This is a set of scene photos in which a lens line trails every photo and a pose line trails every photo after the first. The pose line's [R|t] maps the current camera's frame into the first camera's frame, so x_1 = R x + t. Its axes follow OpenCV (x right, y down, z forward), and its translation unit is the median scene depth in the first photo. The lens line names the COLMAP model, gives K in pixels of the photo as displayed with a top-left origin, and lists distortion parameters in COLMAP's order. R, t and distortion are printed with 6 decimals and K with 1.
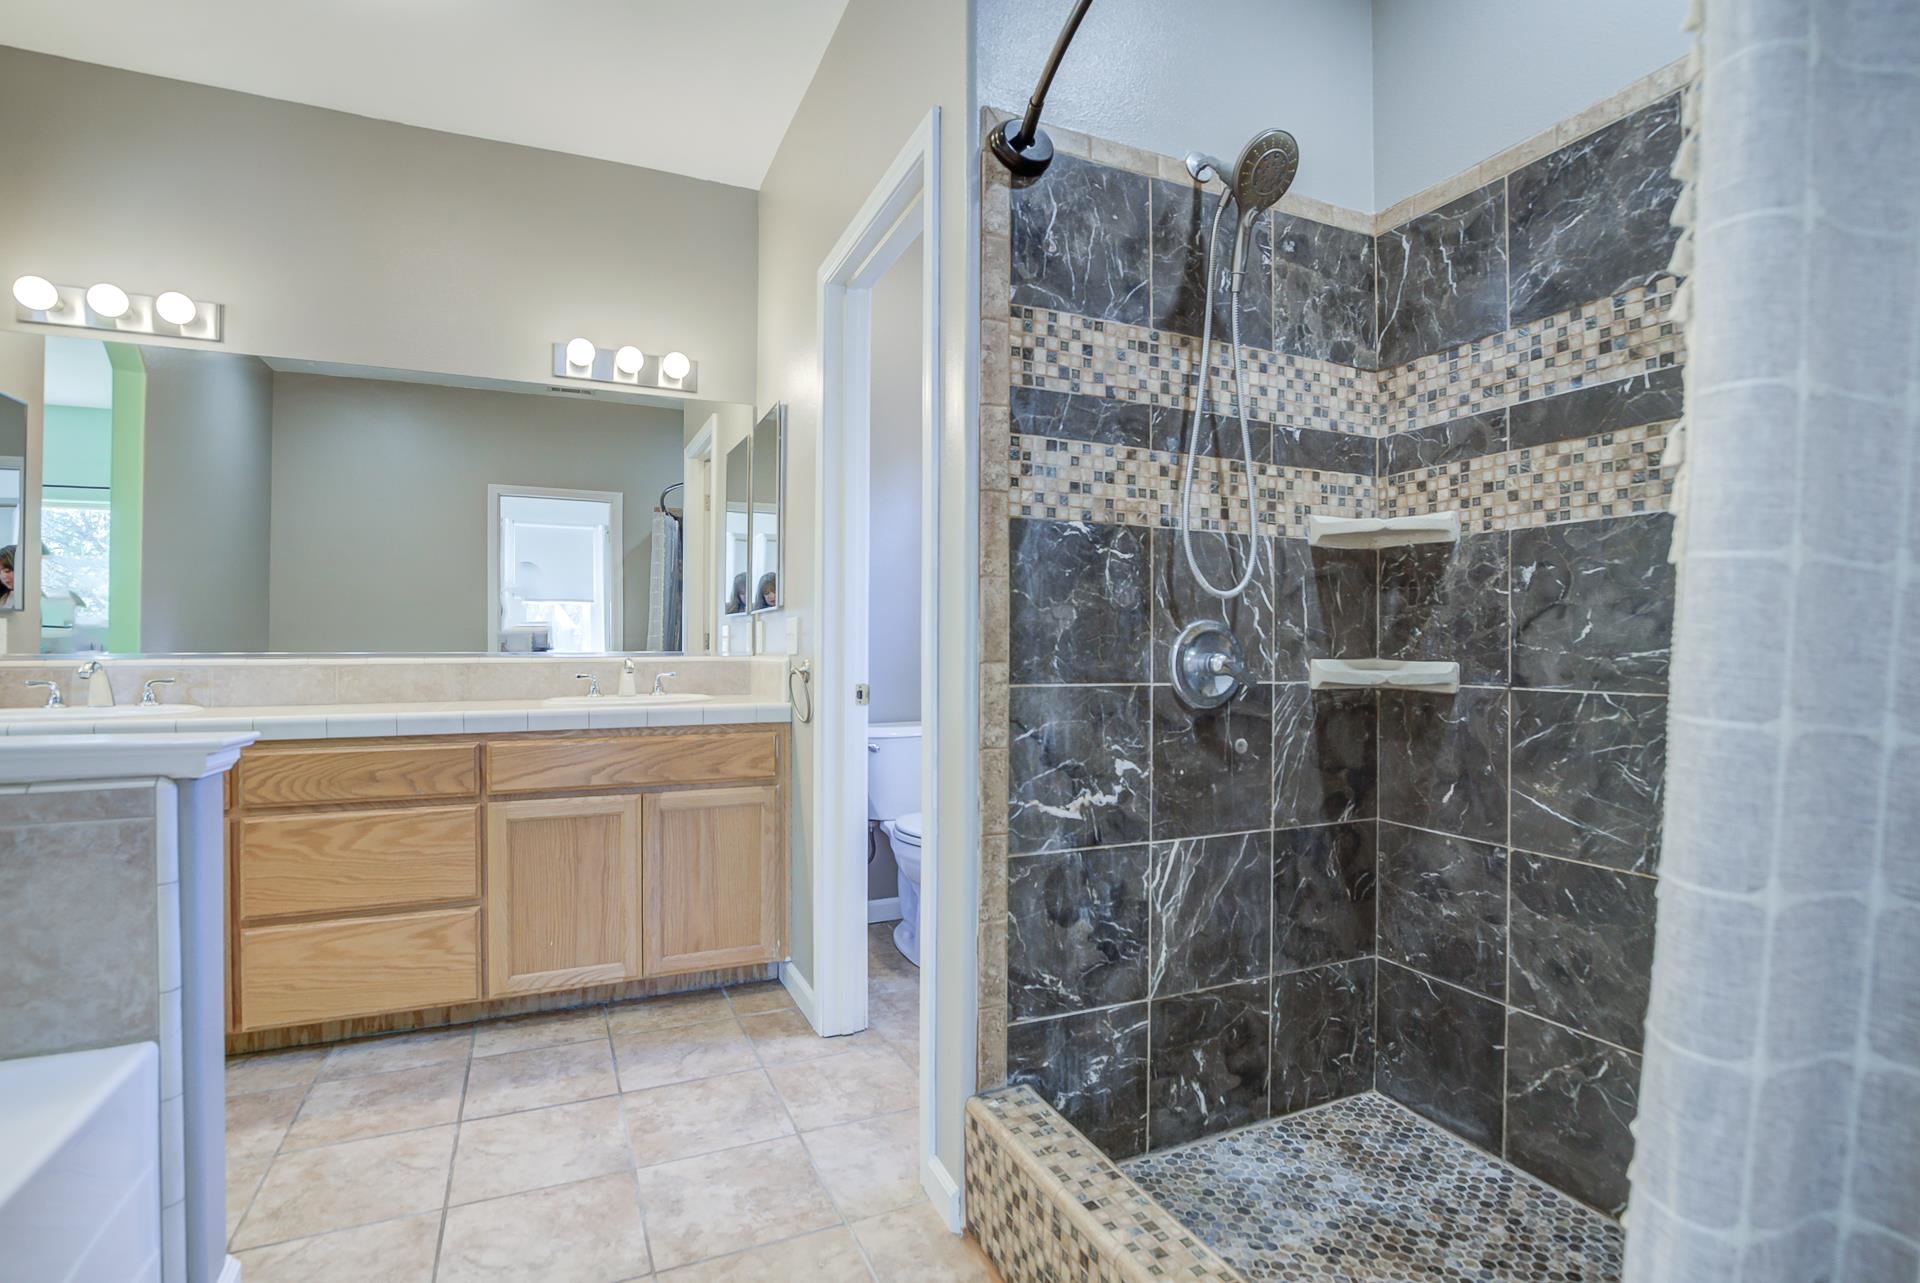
lens RADIAL K [[911.8, 0, 953.2], [0, 911.8, 640.6], [0, 0, 1]] dist [-0.034082, 0.007947]
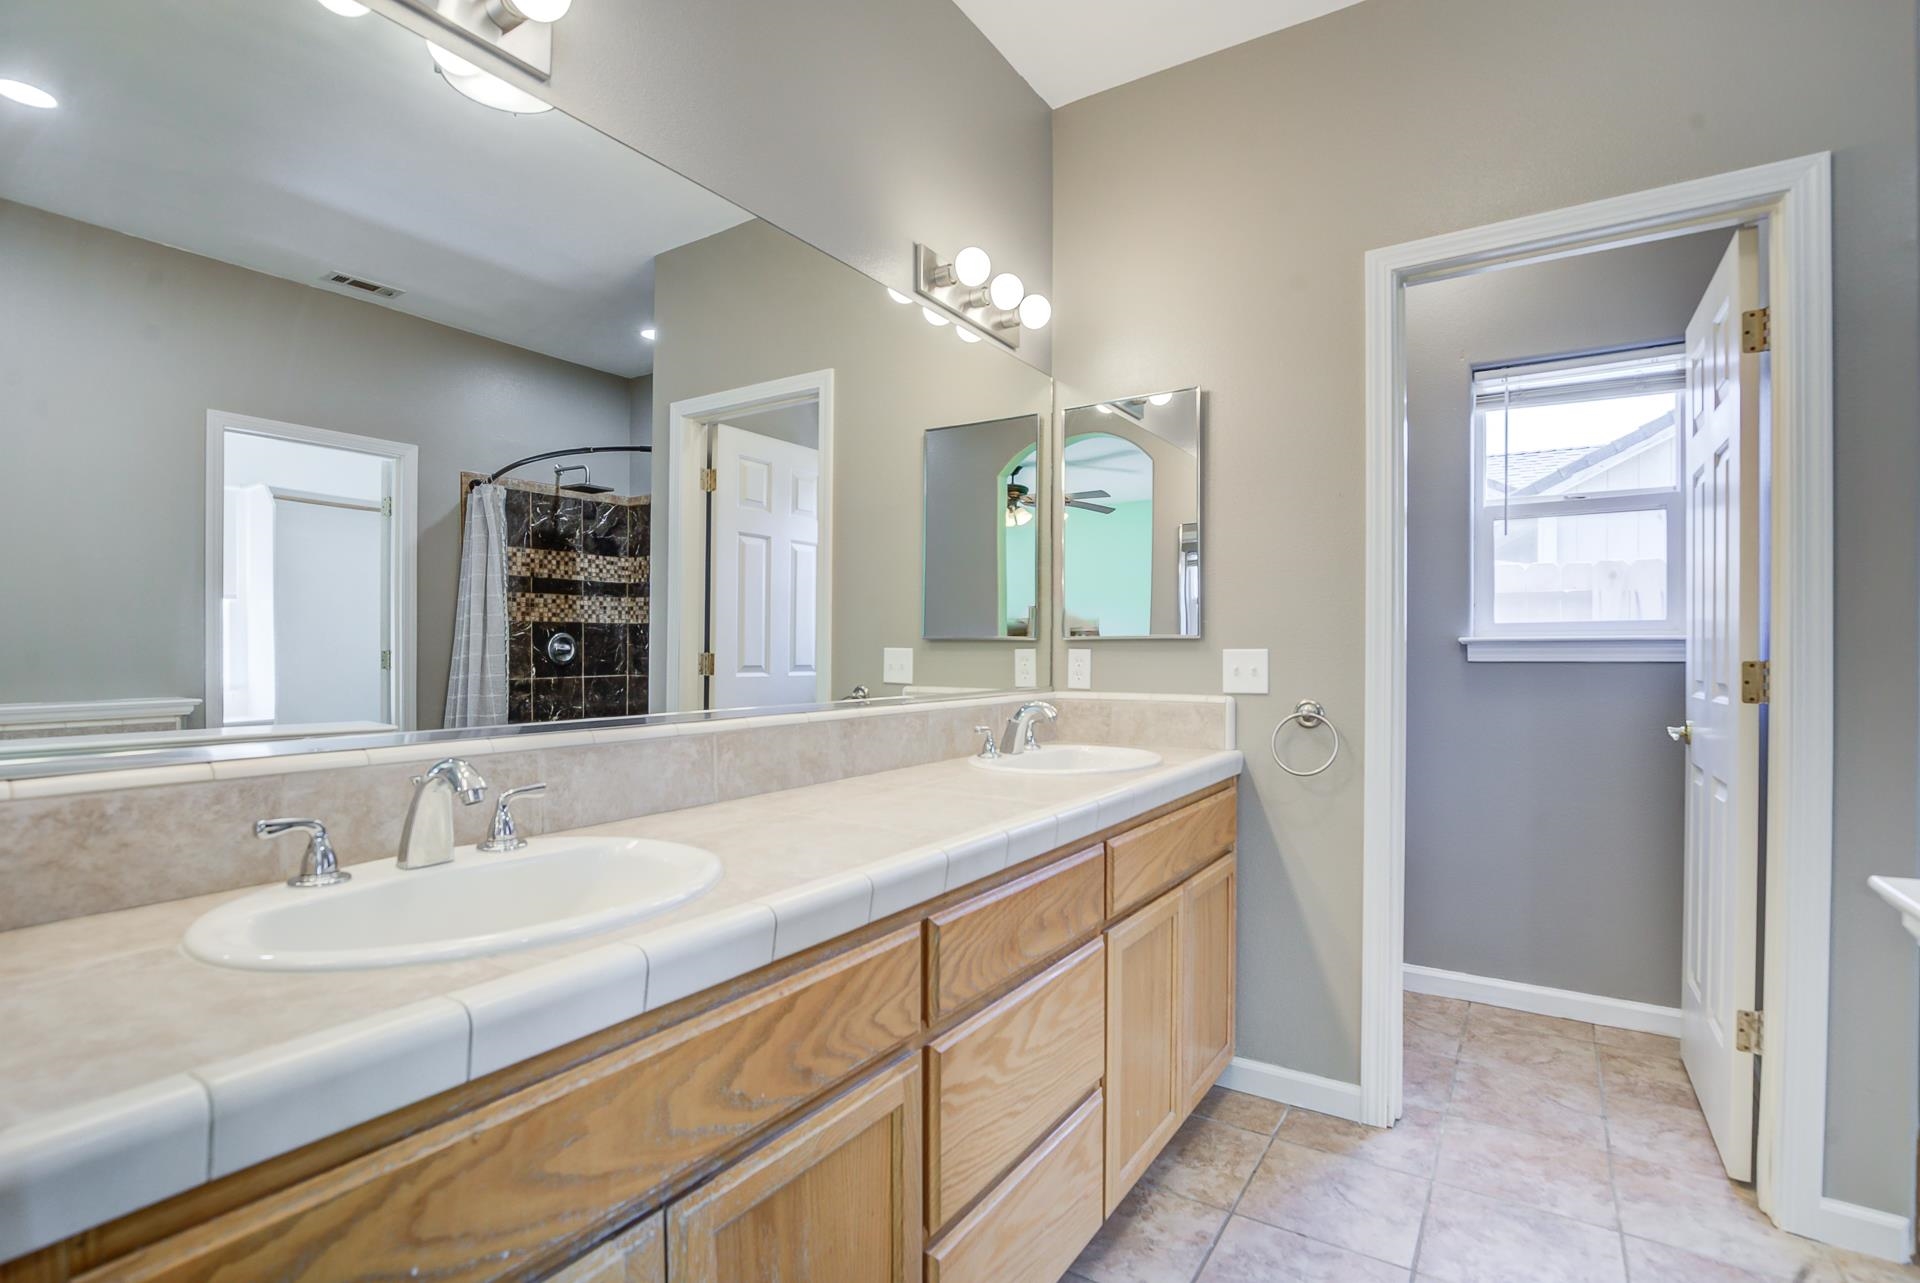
lens RADIAL K [[900.2, 0, 959.7], [0, 900.2, 655.7], [0, 0, 1]] dist [-0.035456, 0.008805]
pose [[0.838119, -0.000427, 0.545487, -1.485241], [-0.005389, 0.999944, 0.009063, -0.044776], [-0.545461, -0.010536, 0.838070, 0.778662]]
